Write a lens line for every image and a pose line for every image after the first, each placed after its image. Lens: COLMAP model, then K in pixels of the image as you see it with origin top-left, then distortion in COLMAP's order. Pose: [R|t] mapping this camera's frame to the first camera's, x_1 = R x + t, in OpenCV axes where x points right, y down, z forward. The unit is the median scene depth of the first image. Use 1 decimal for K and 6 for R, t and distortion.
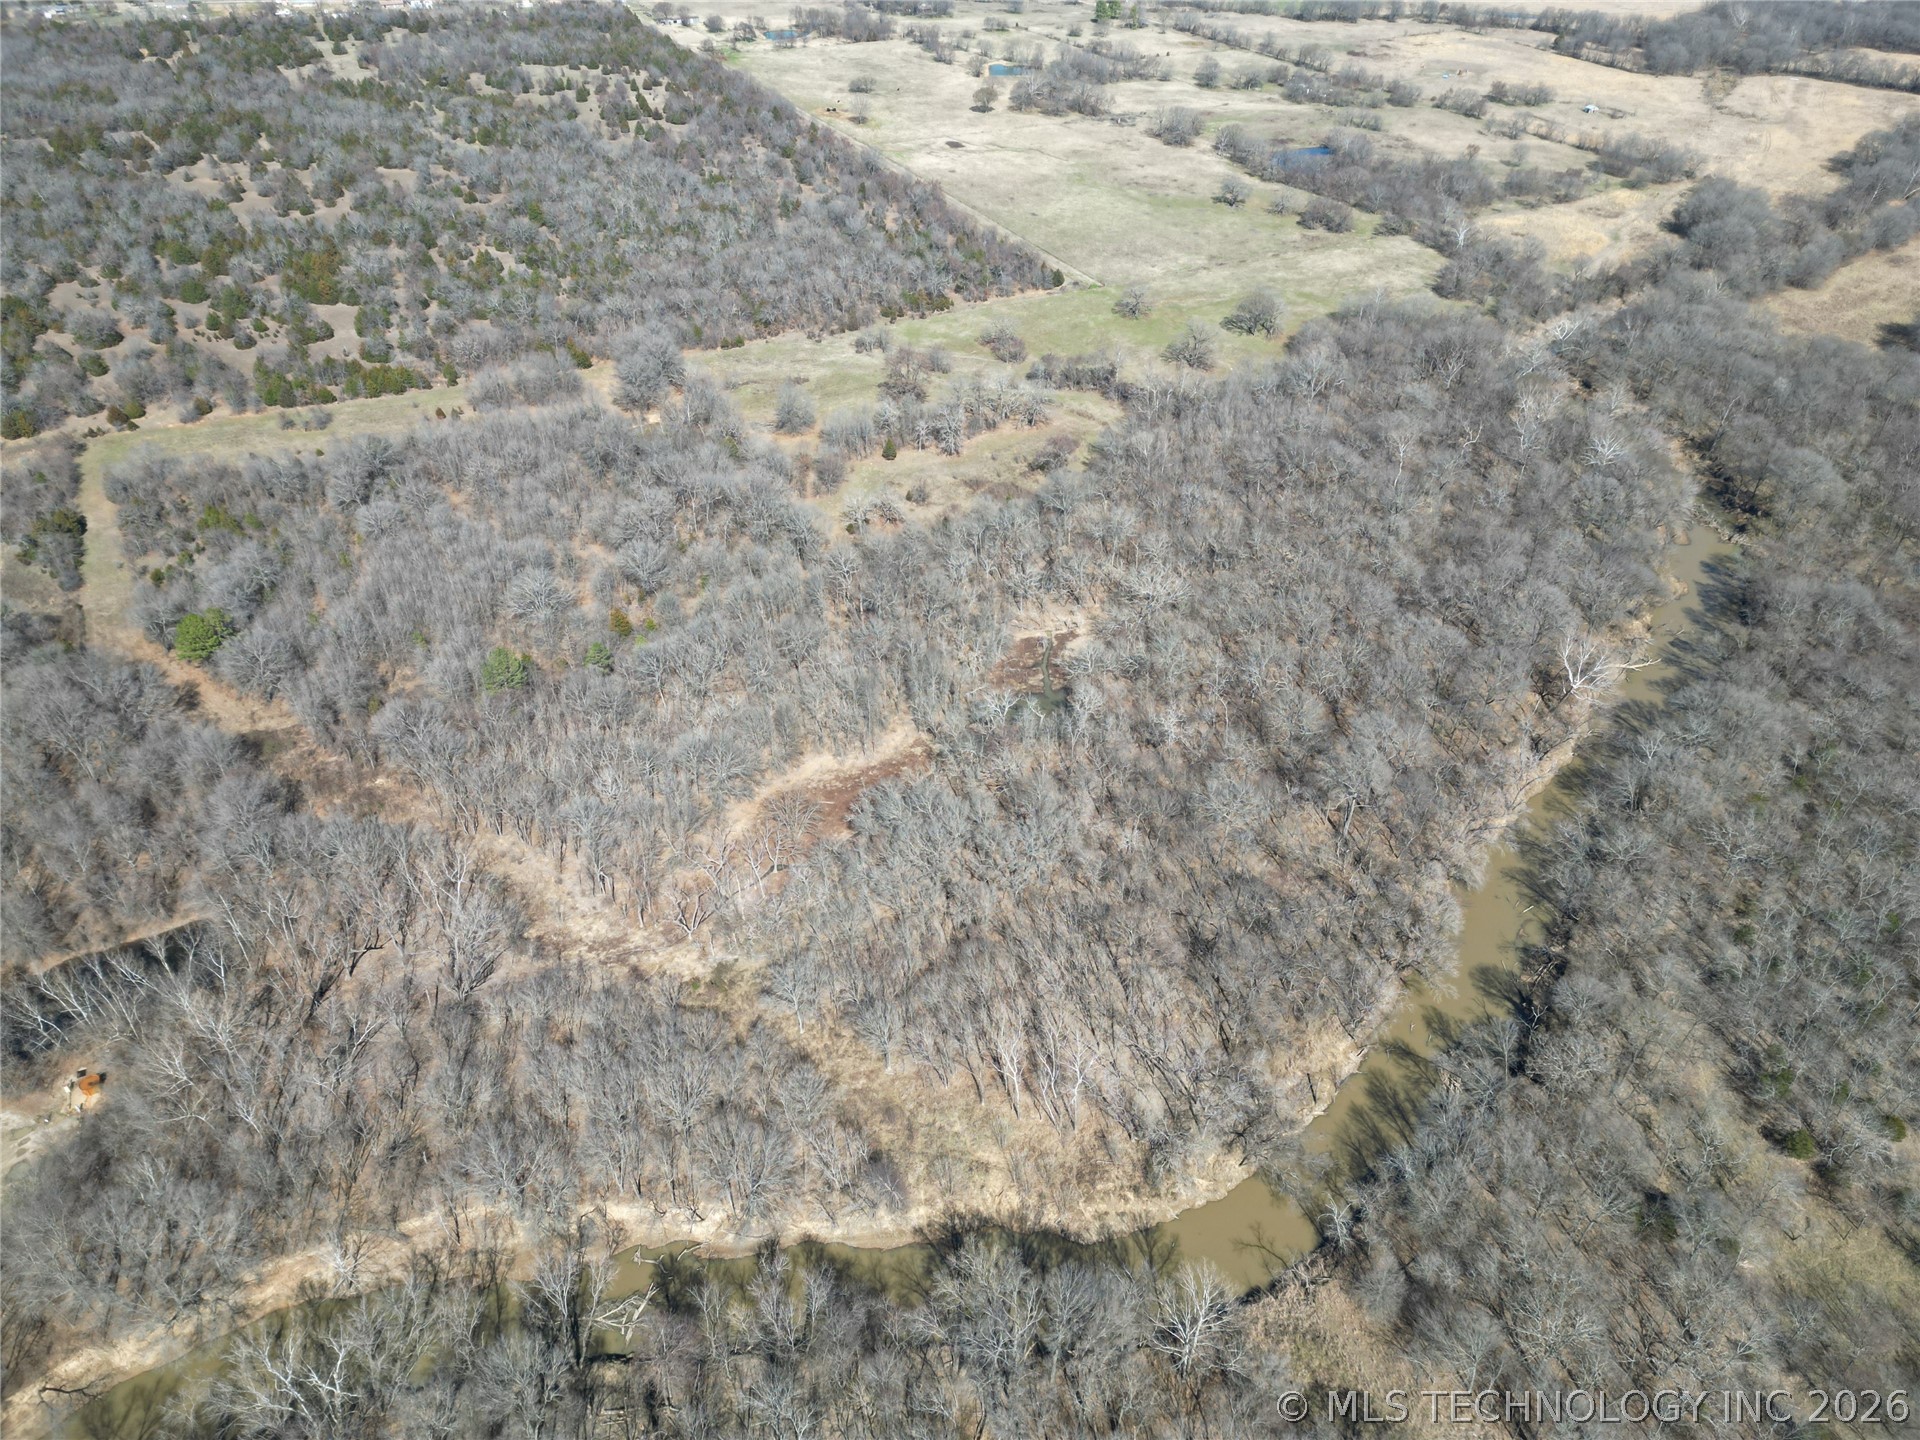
lens RADIAL K [[1327.6, 0, 960.5], [0, 1327.6, 714.7], [0, 0, 1]] dist [0.079972, -0.073616]
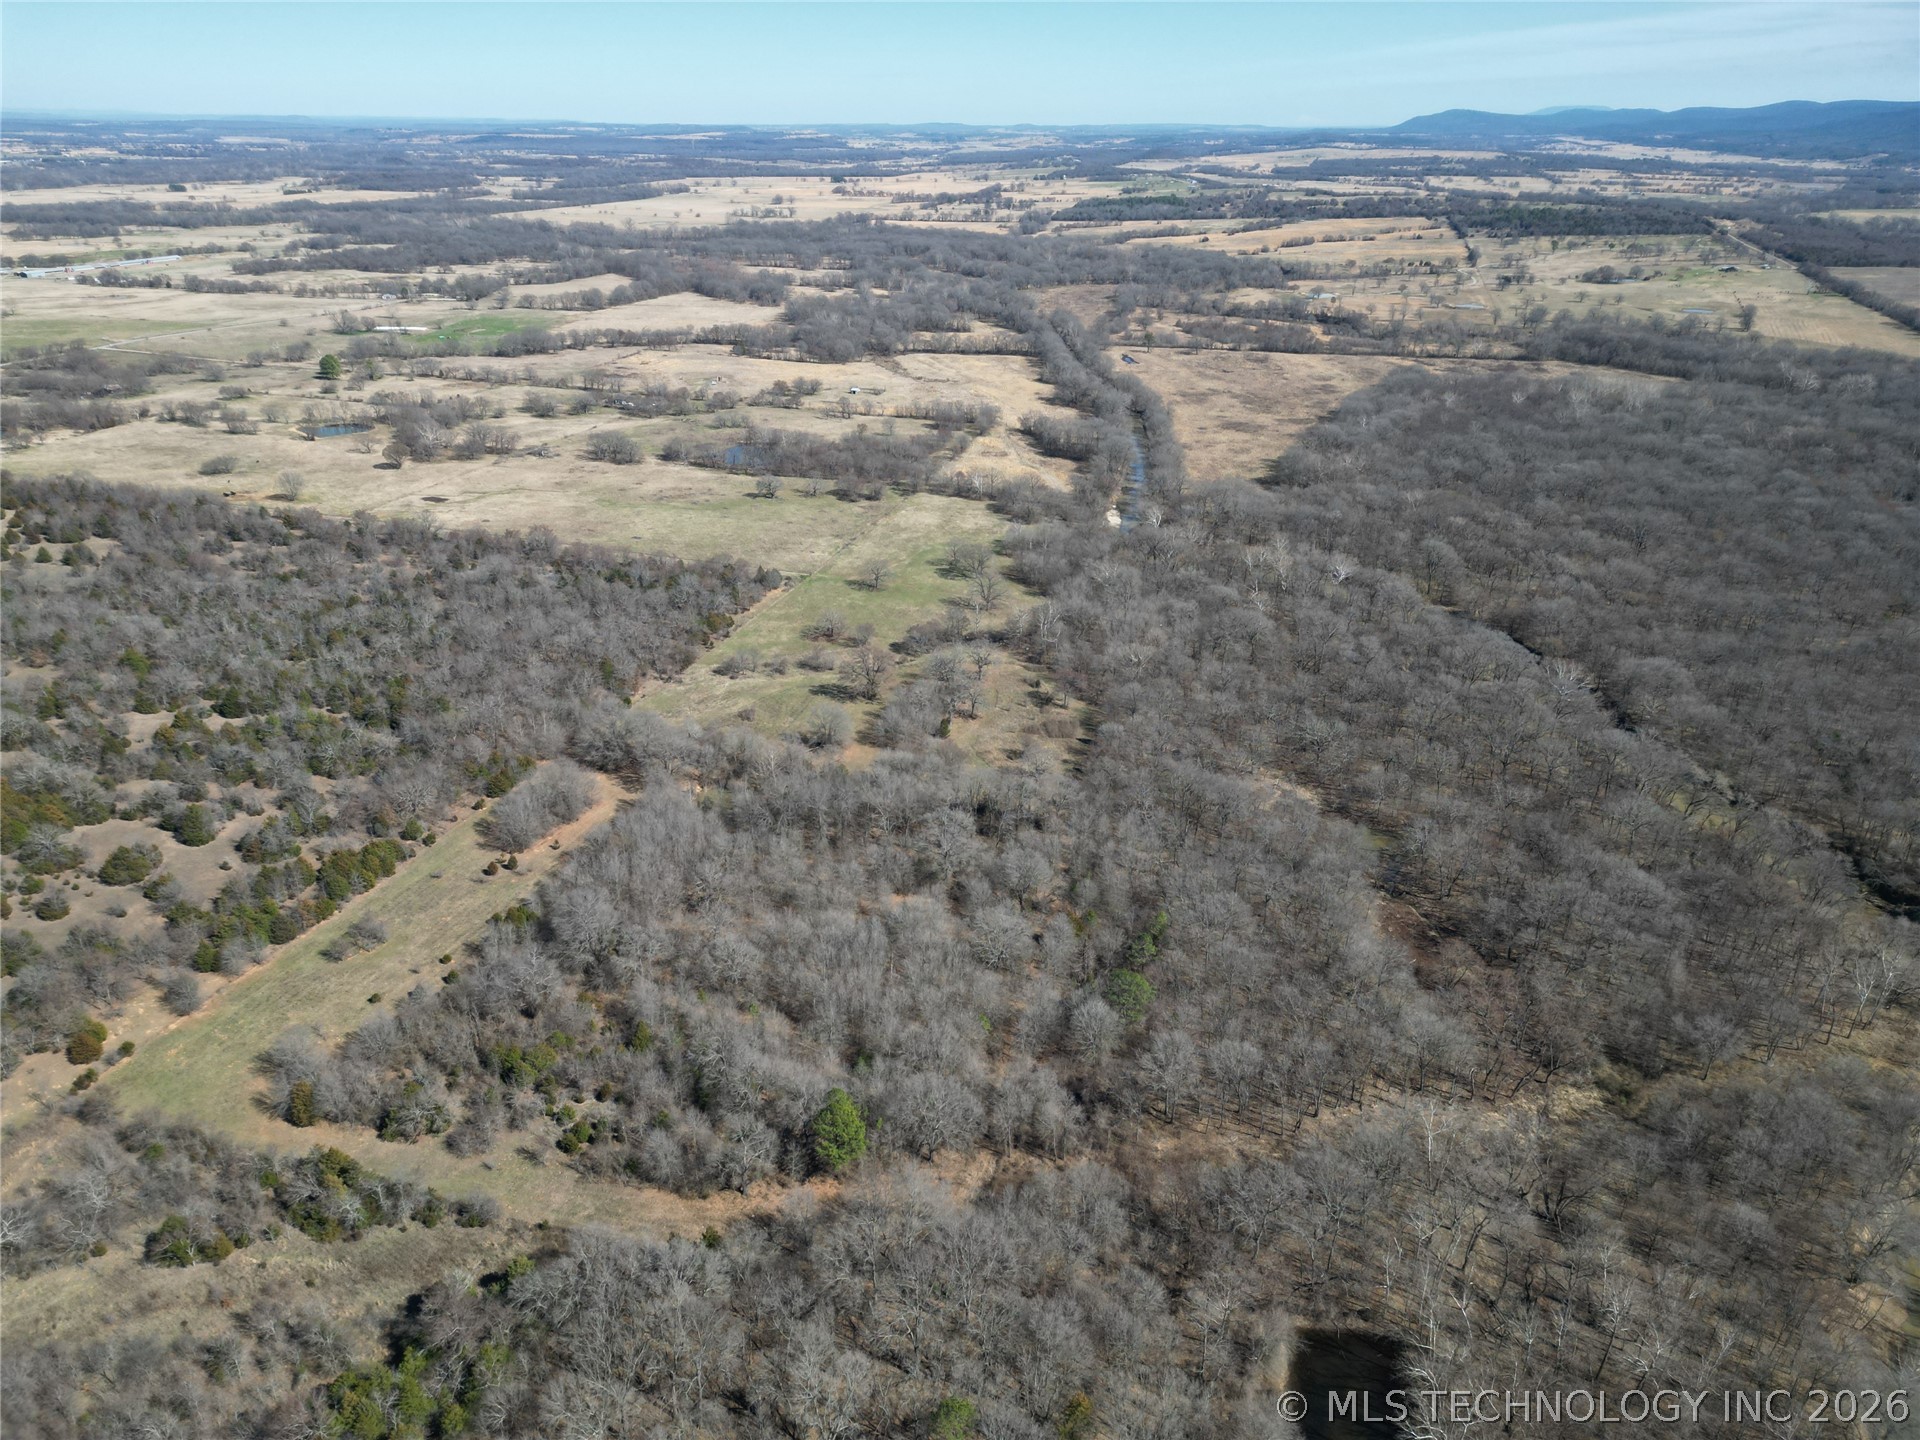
lens RADIAL K [[1327.6, 0, 959.2], [0, 1327.6, 724.4], [0, 0, 1]] dist [0.079972, -0.073616]
pose [[0.700948, -0.292191, 0.650612, -0.898059], [0.417374, 0.907764, -0.041987, -0.200450], [-0.578334, 0.300980, 0.758248, 0.279323]]
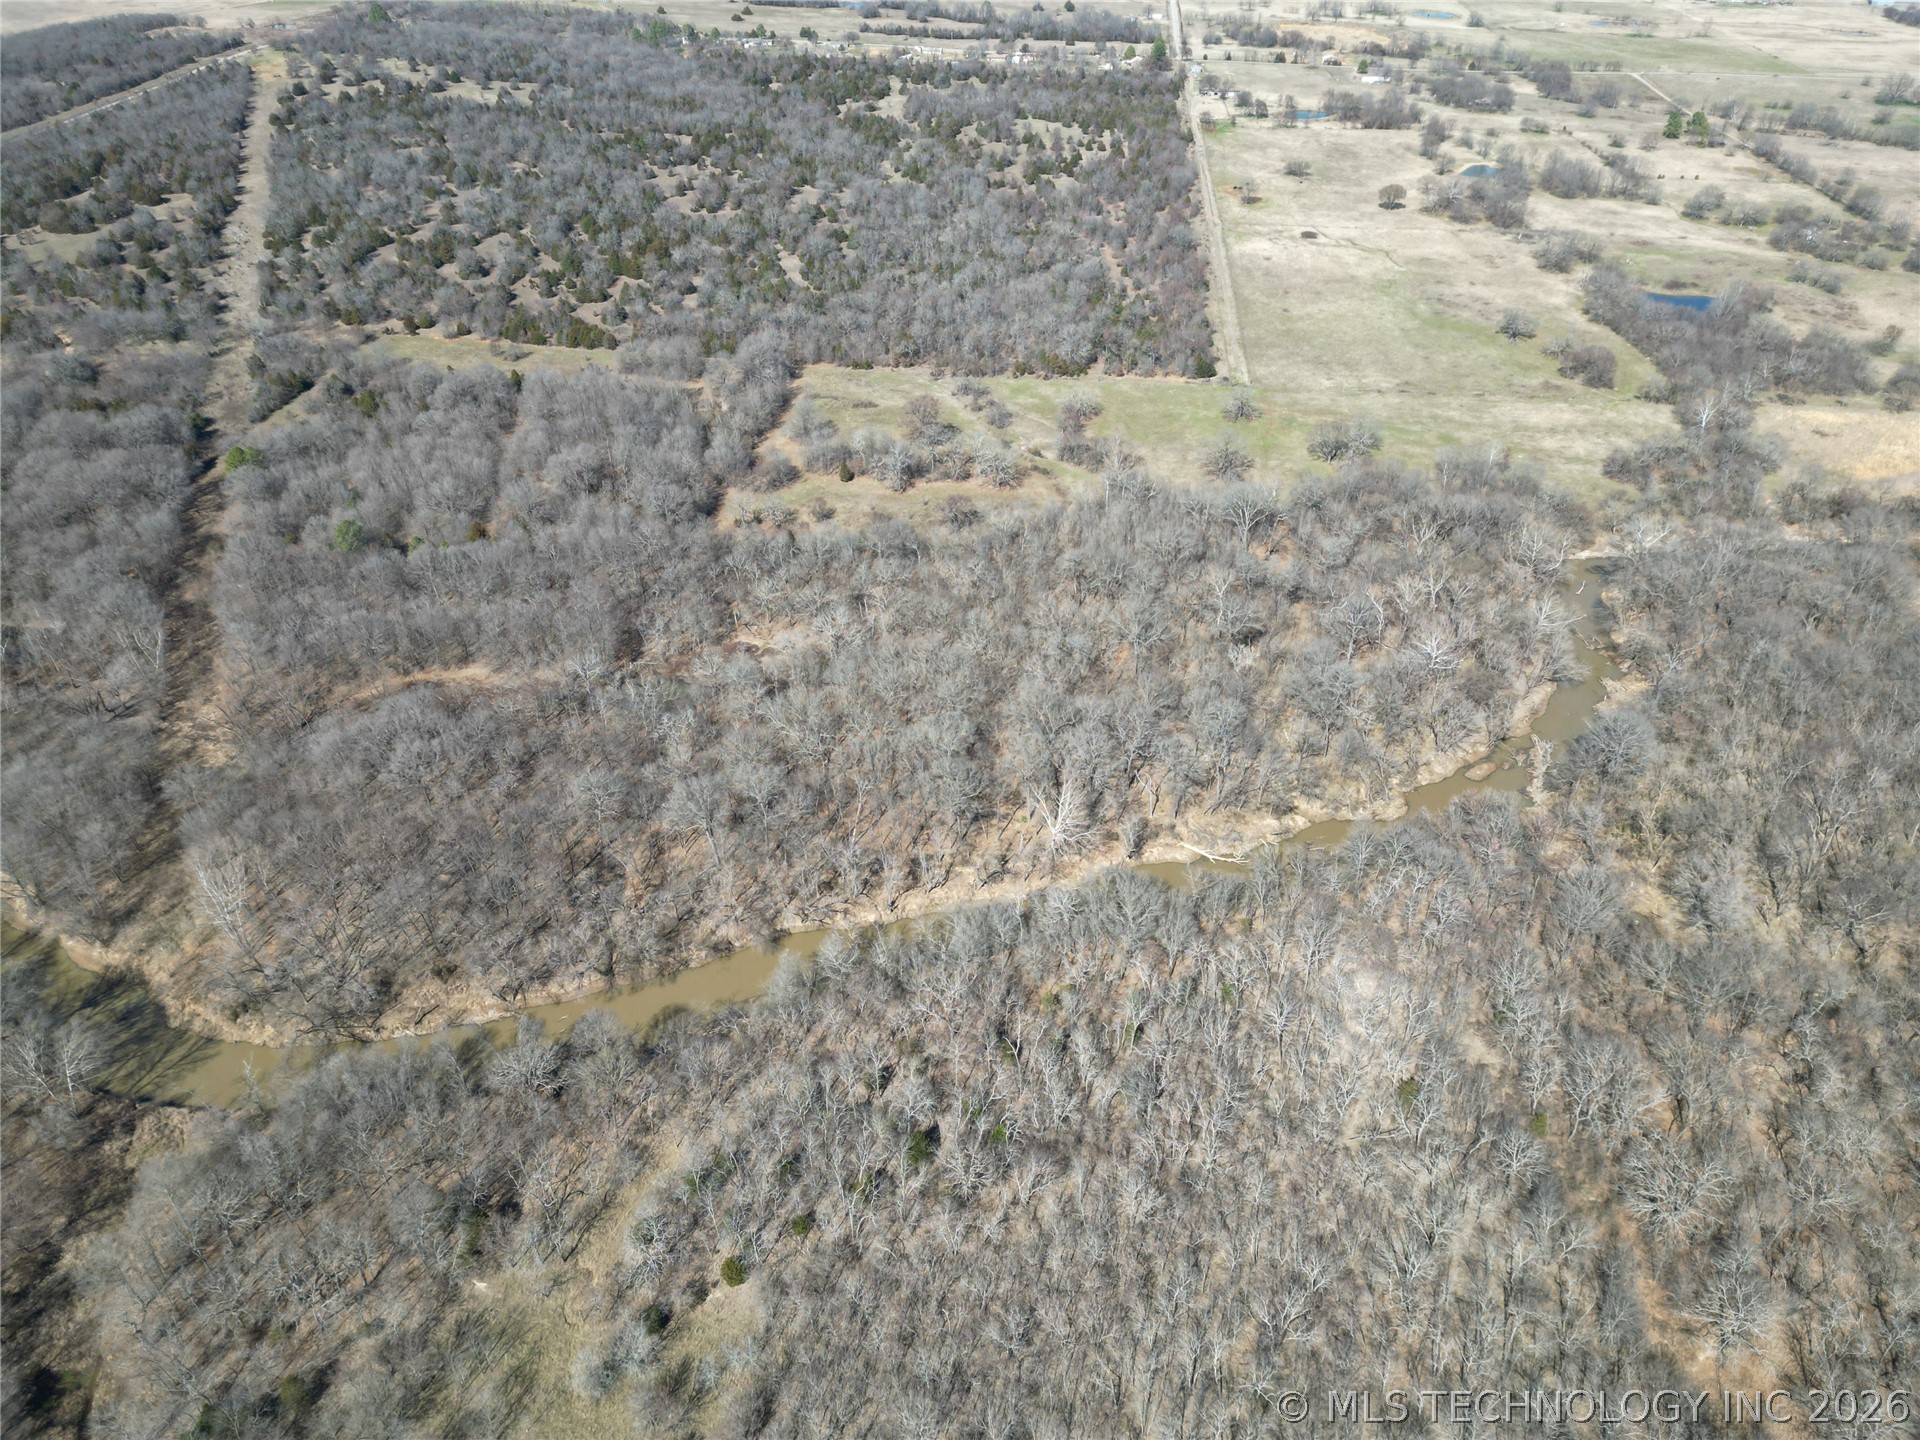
lens RADIAL K [[1327.6, 0, 952.1], [0, 1327.6, 691.1], [0, 0, 1]] dist [0.079972, -0.073616]
pose [[0.831942, 0.302475, -0.465168, 0.750871], [-0.325628, 0.944954, 0.032077, -0.115763], [0.449265, 0.124786, 0.884641, 0.101545]]
